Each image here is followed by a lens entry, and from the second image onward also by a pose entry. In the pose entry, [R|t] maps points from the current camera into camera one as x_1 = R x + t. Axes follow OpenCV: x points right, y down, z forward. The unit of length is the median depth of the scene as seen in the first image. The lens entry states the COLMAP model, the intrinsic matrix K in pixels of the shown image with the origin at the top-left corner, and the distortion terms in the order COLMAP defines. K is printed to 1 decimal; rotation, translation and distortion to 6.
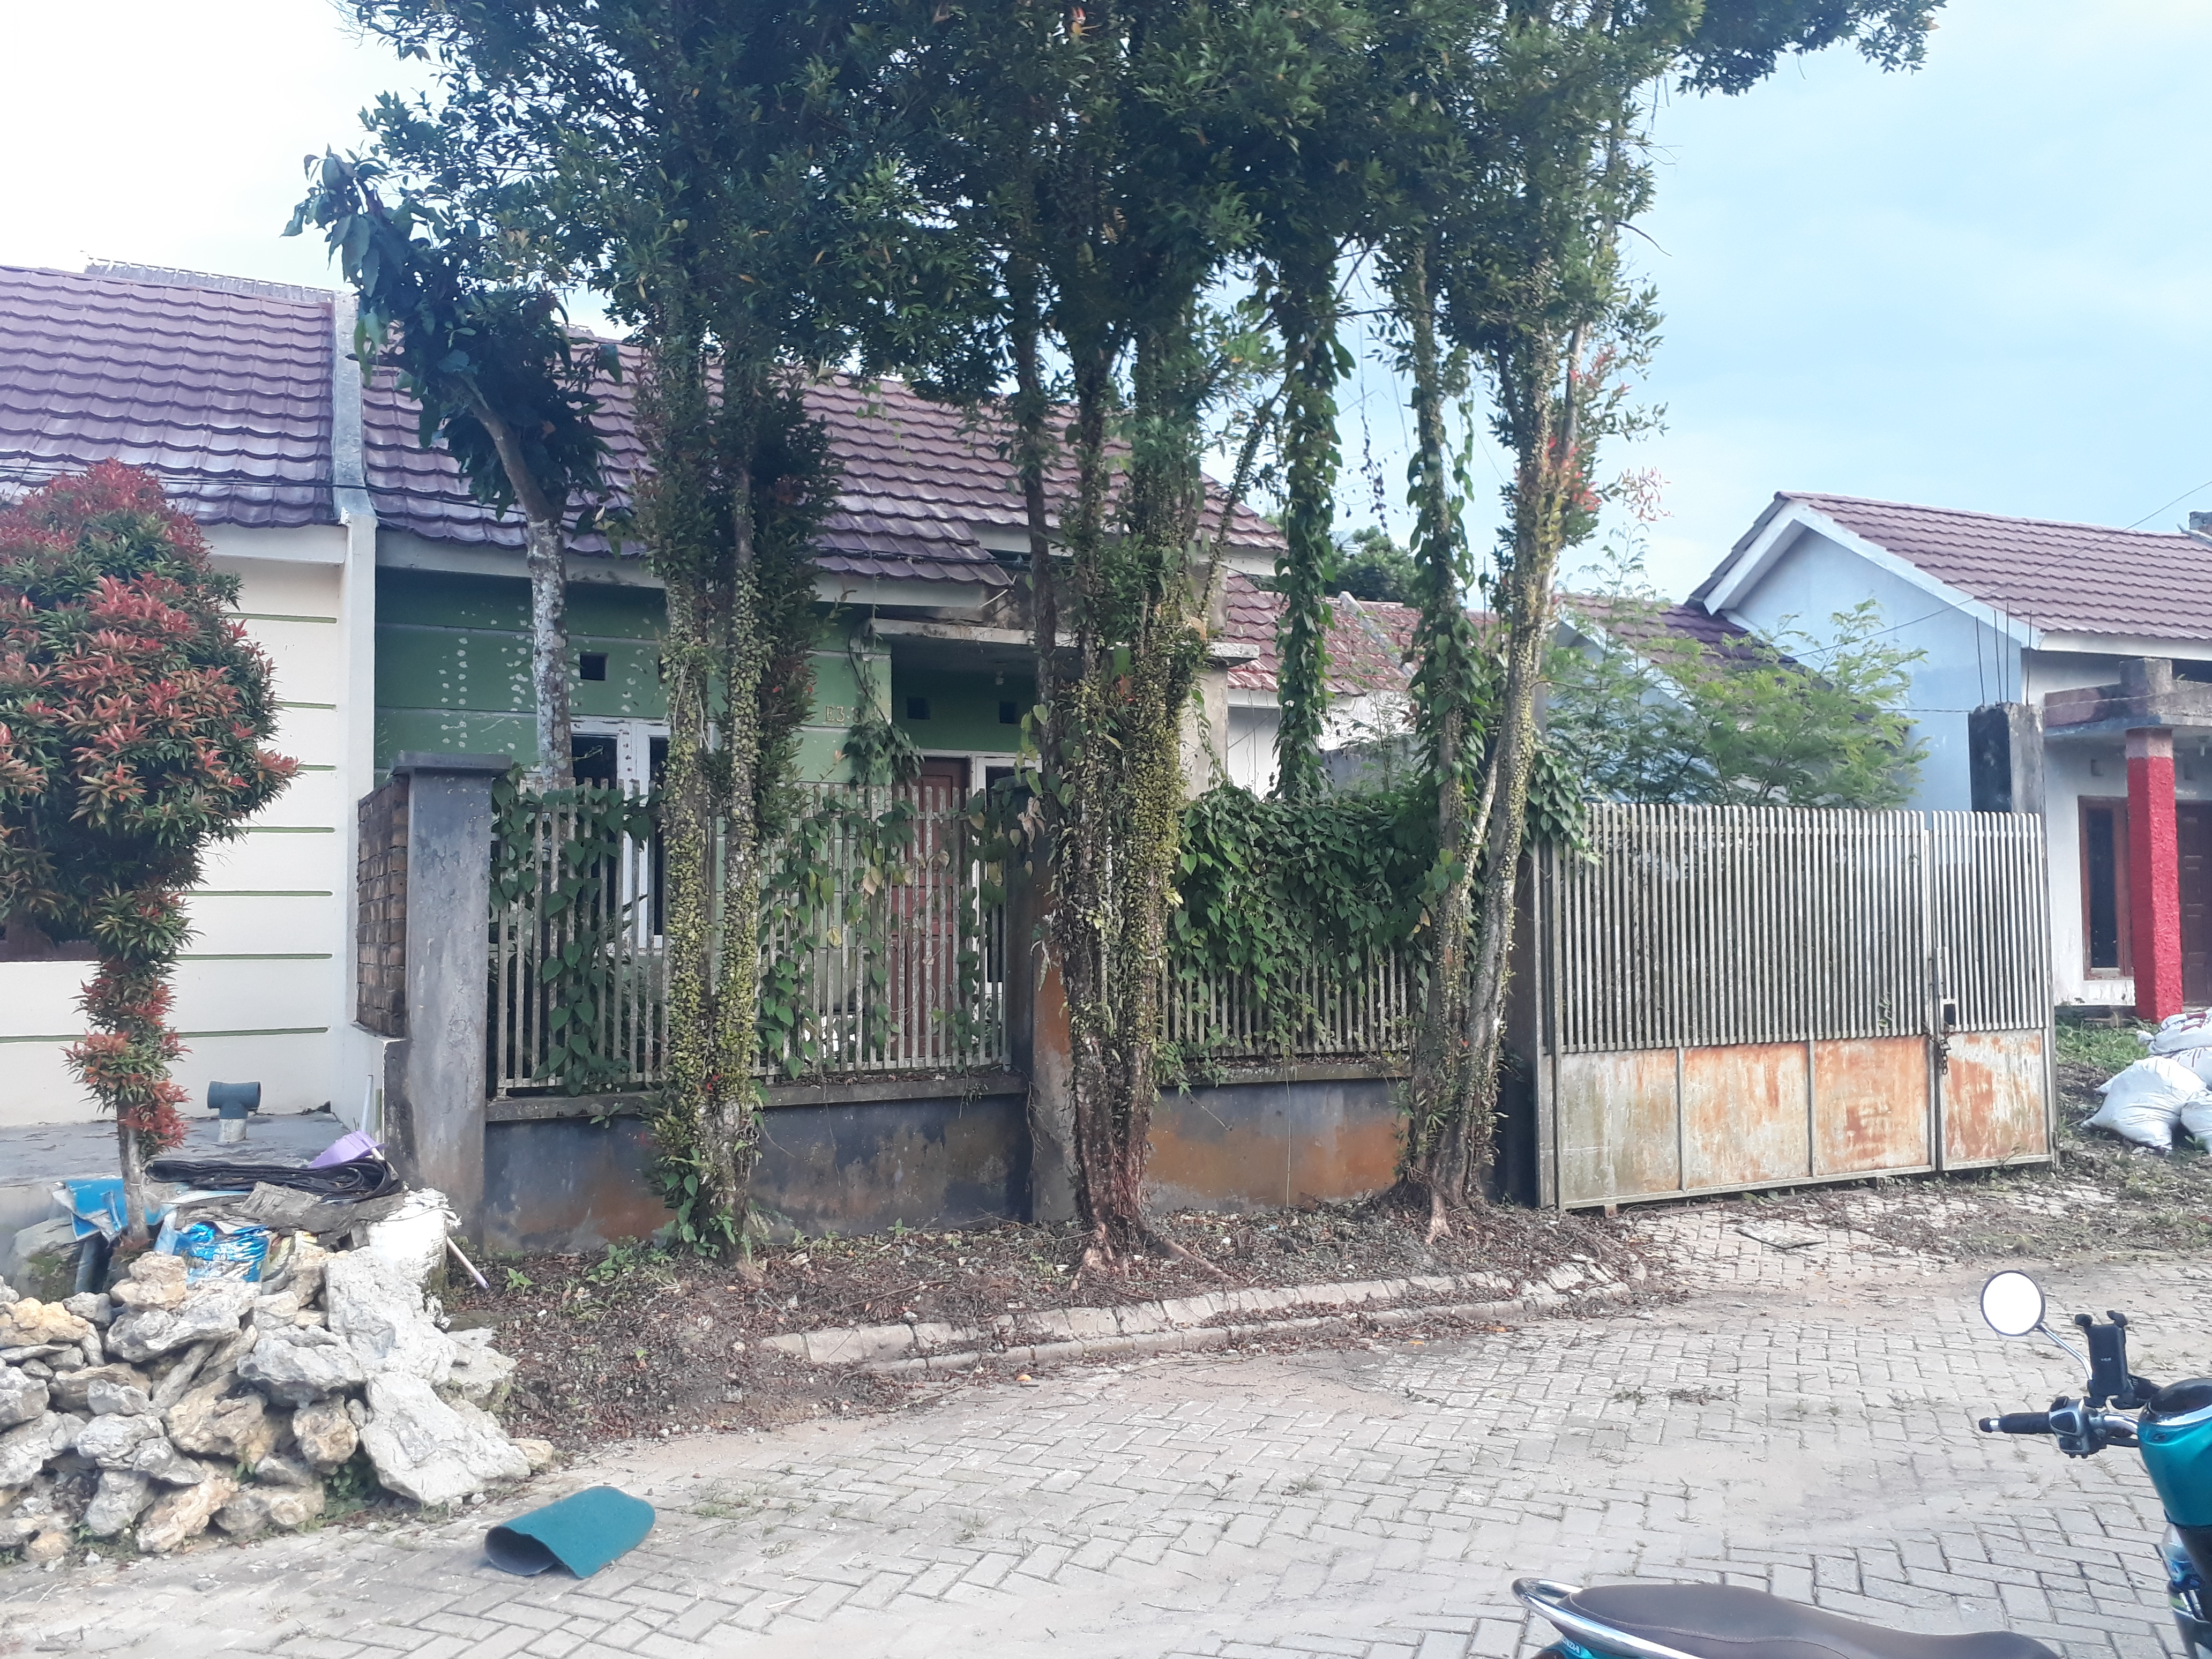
lens RADIAL K [[1775.5, 0, 1106.0], [0, 1775.5, 829.5], [0, 0, 1]] dist [0.116515, -0.324188]
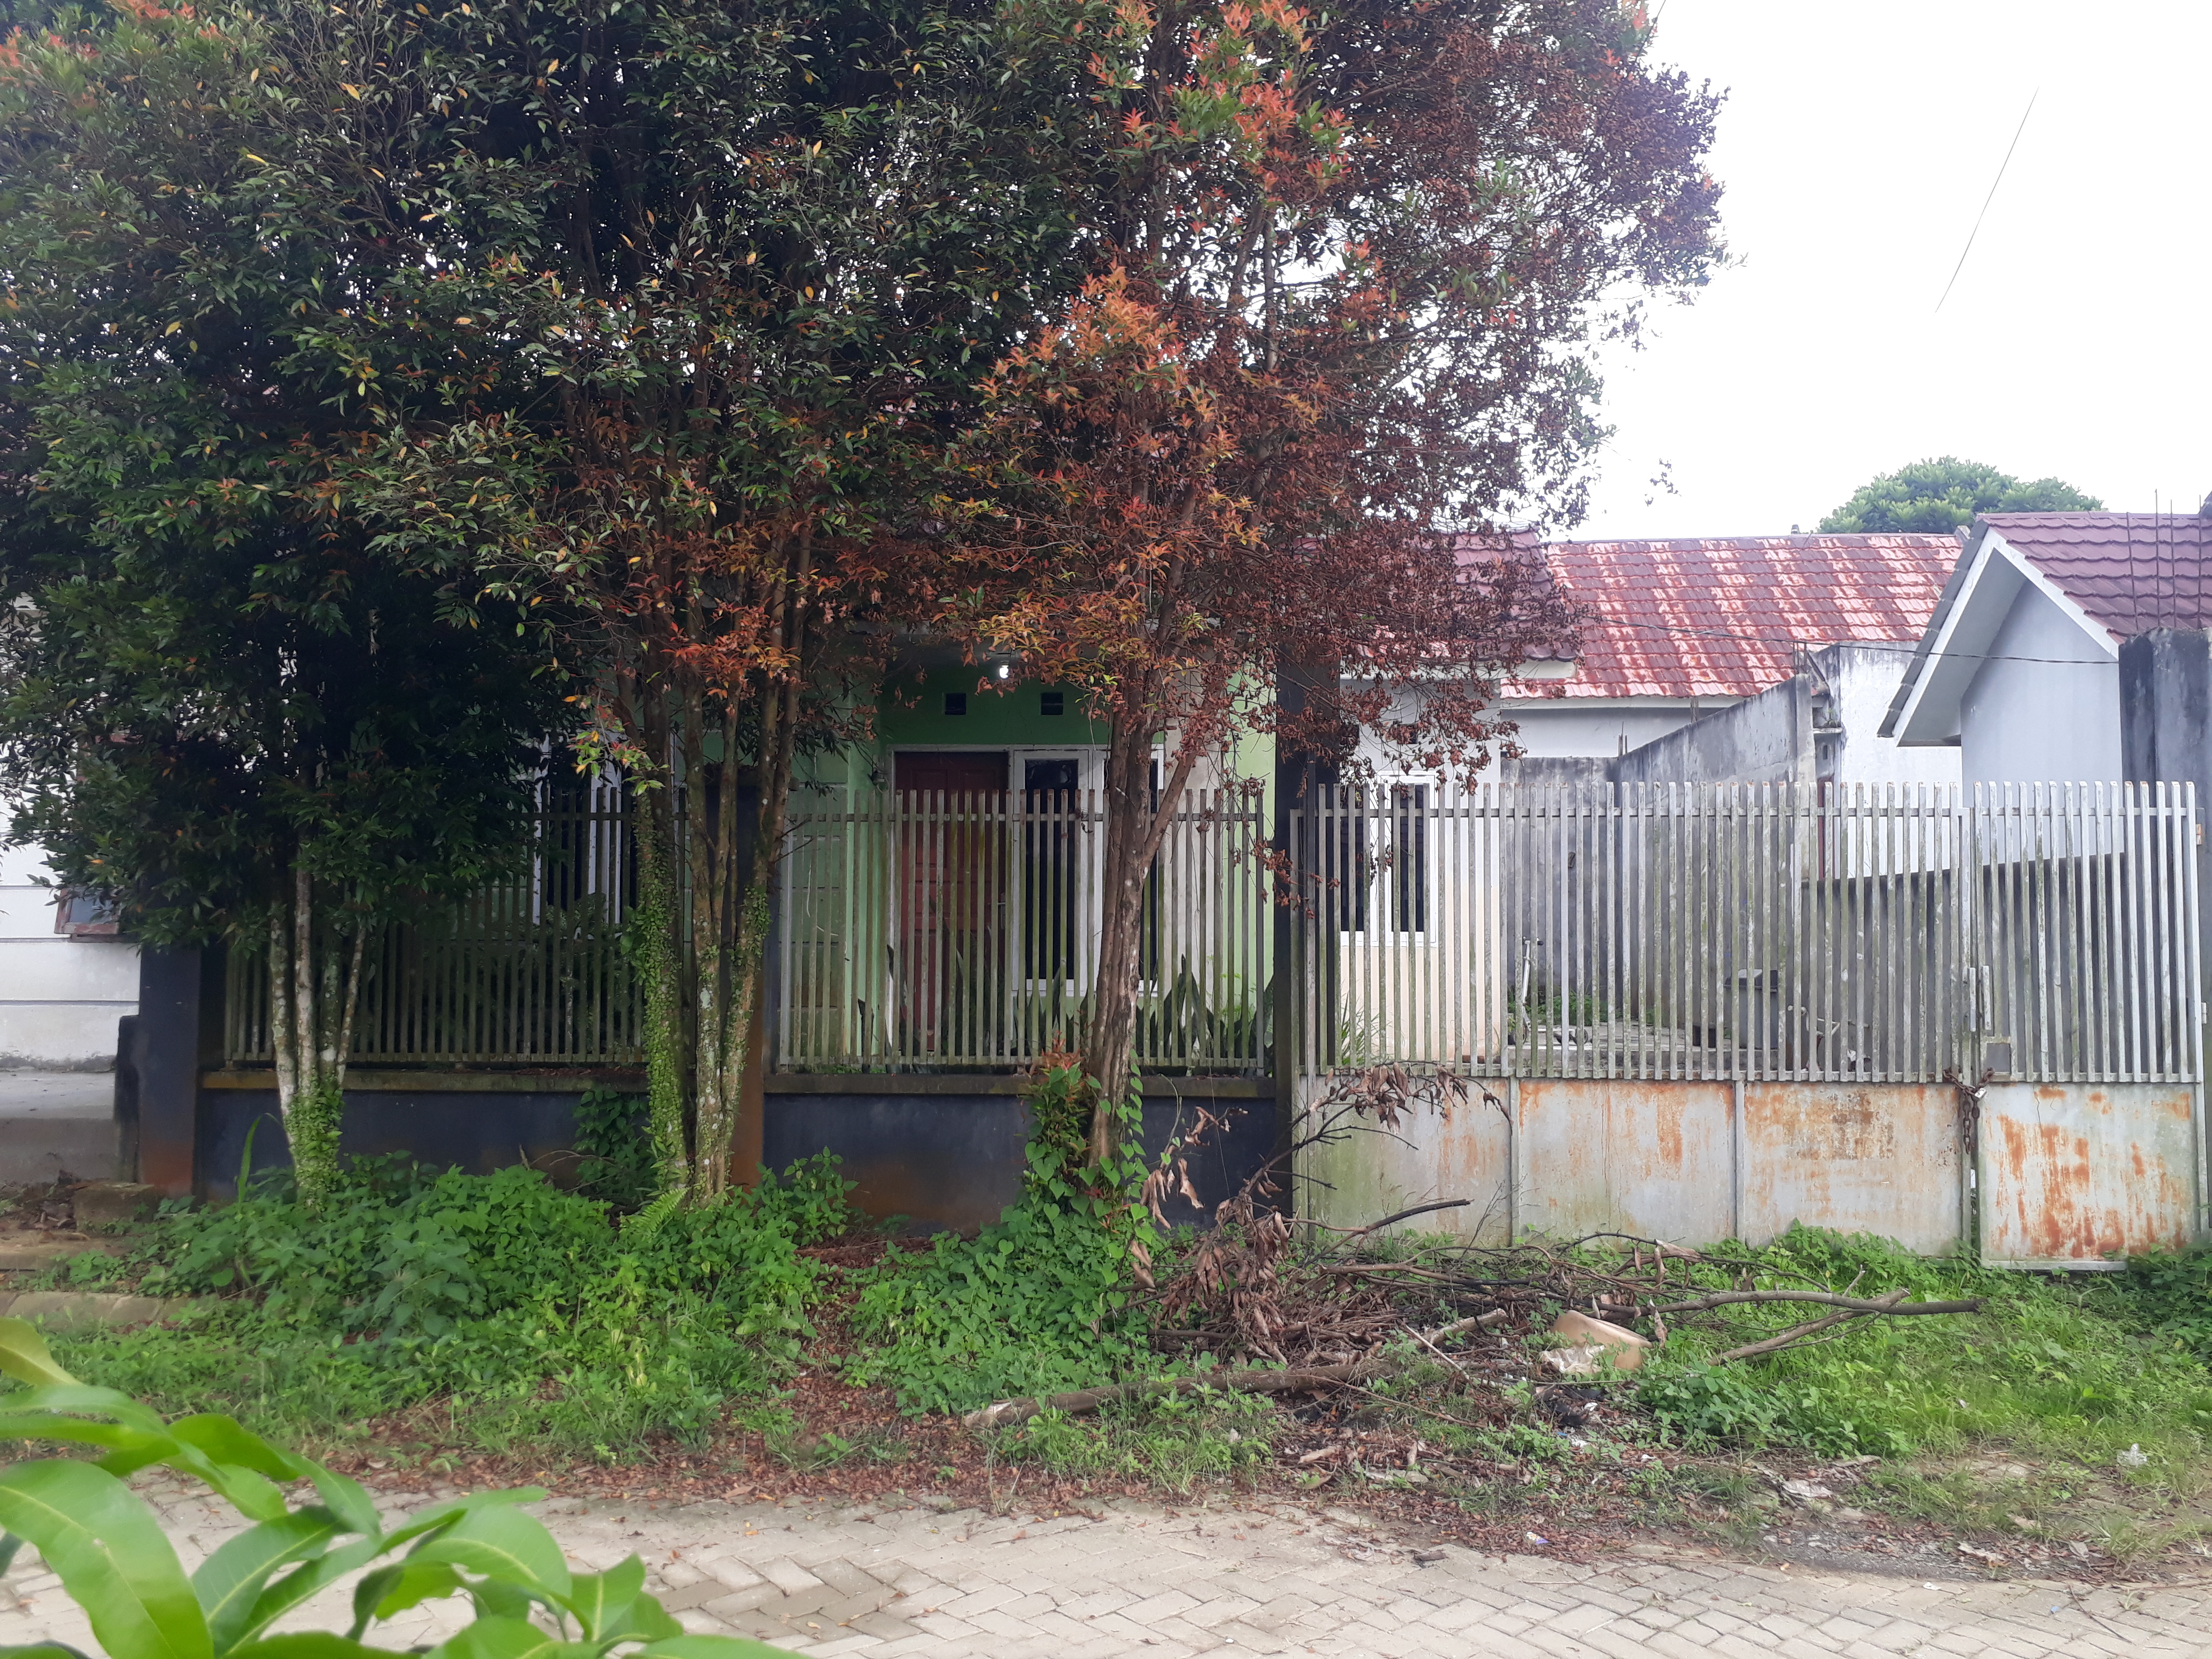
lens RADIAL K [[1775.5, 0, 1106.0], [0, 1775.5, 829.5], [0, 0, 1]] dist [0.116515, -0.324188]
pose [[0.868924, -0.013713, -0.494755, 0.559748], [0.012235, 0.999906, -0.006226, 0.011260], [0.494794, -0.000643, 0.869010, 0.201053]]
